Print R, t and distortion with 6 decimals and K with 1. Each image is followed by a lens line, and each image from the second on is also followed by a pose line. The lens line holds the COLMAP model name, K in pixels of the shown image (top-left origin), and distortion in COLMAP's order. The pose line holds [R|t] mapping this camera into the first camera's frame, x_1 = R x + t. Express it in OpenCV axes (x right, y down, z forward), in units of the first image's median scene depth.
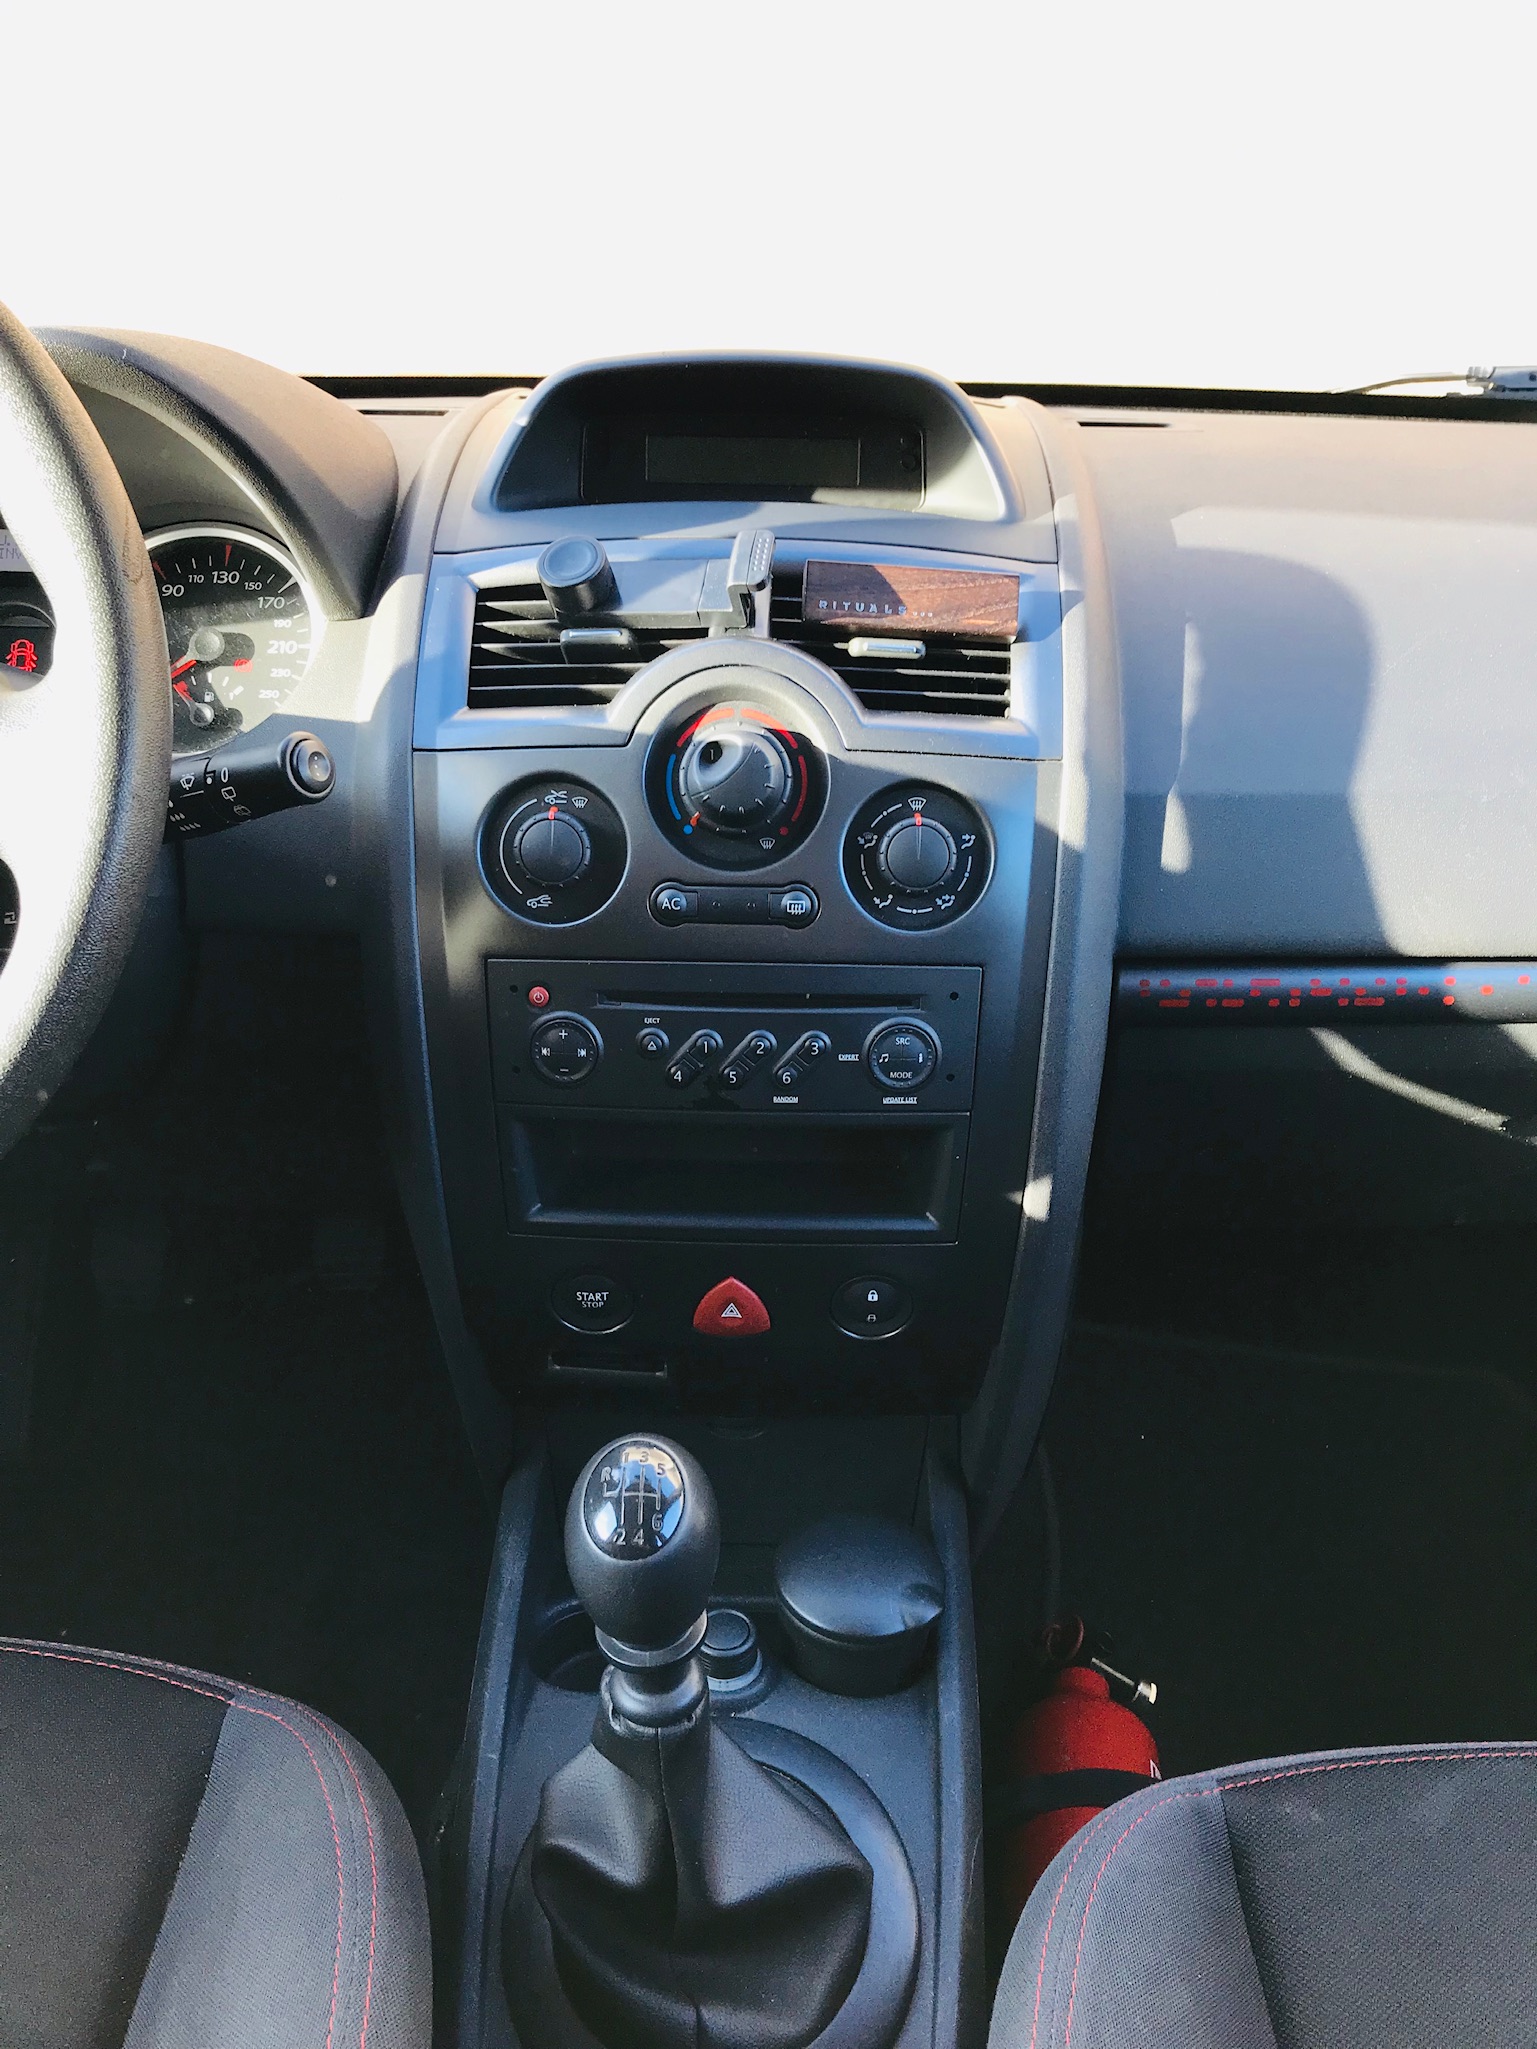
lens RADIAL K [[1662.6, 0, 768.5], [0, 1662.6, 1024.5], [0, 0, 1]] dist [0.053872, -0.062745]
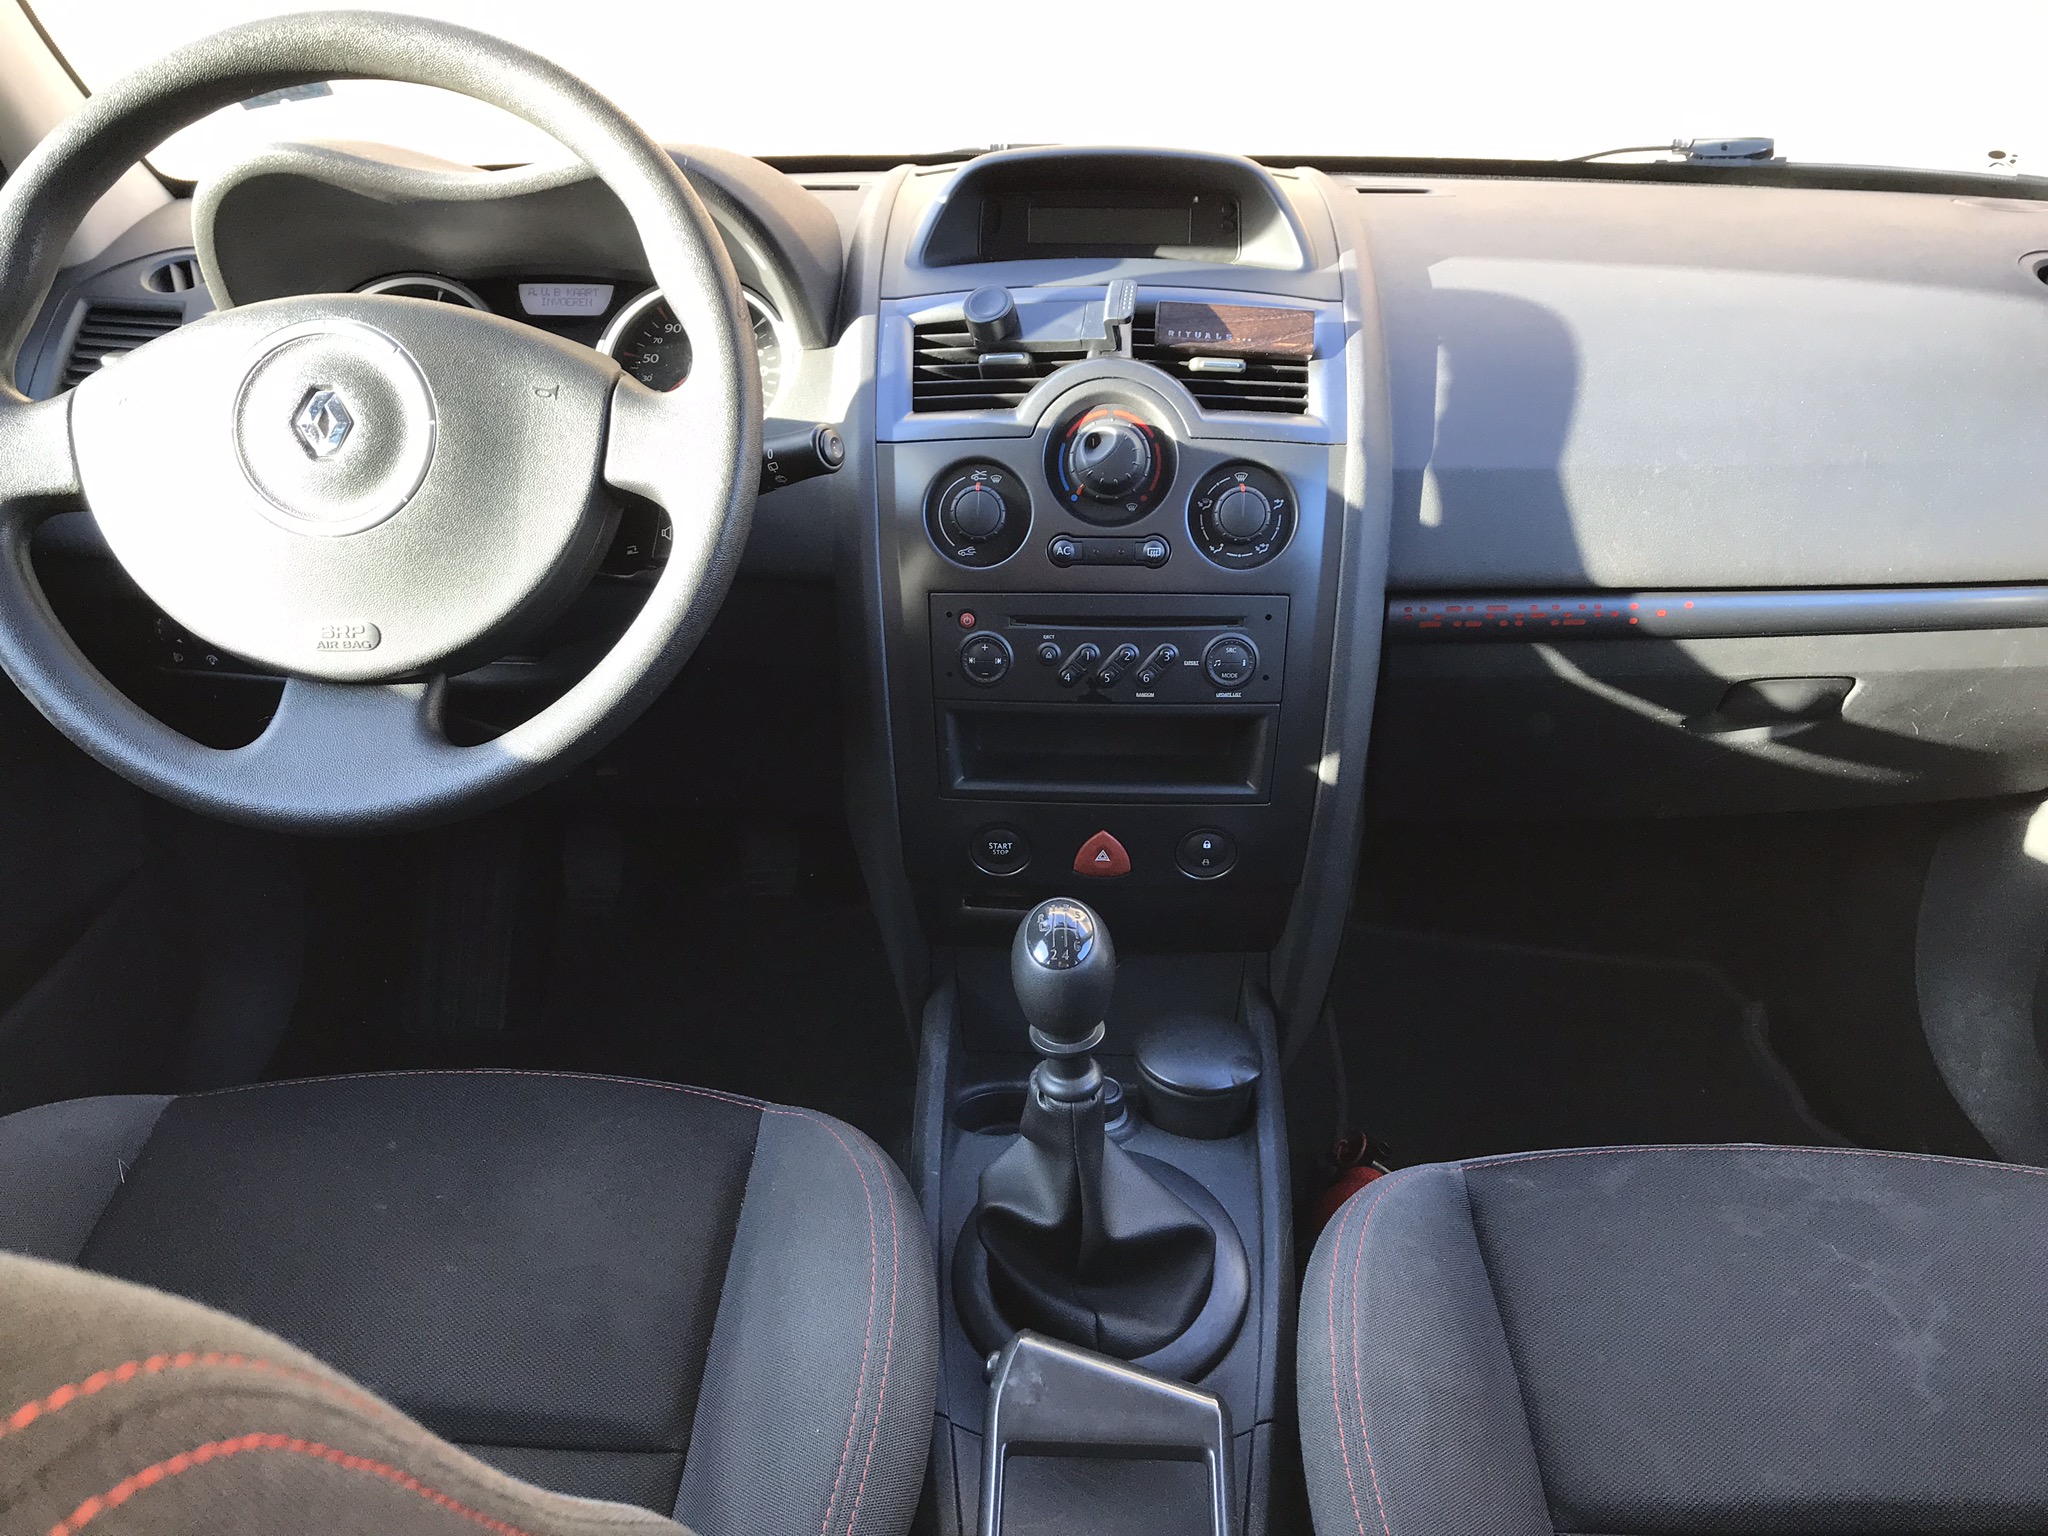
lens RADIAL K [[1658.0, 0, 1024.0], [0, 1658.0, 768.0], [0, 0, 1]] dist [0.089941, -0.182091]
pose [[0.999878, -0.006216, -0.014356, -0.070570], [0.006233, 0.999980, 0.001152, 0.103172], [0.014348, -0.001242, 0.999896, -0.373029]]
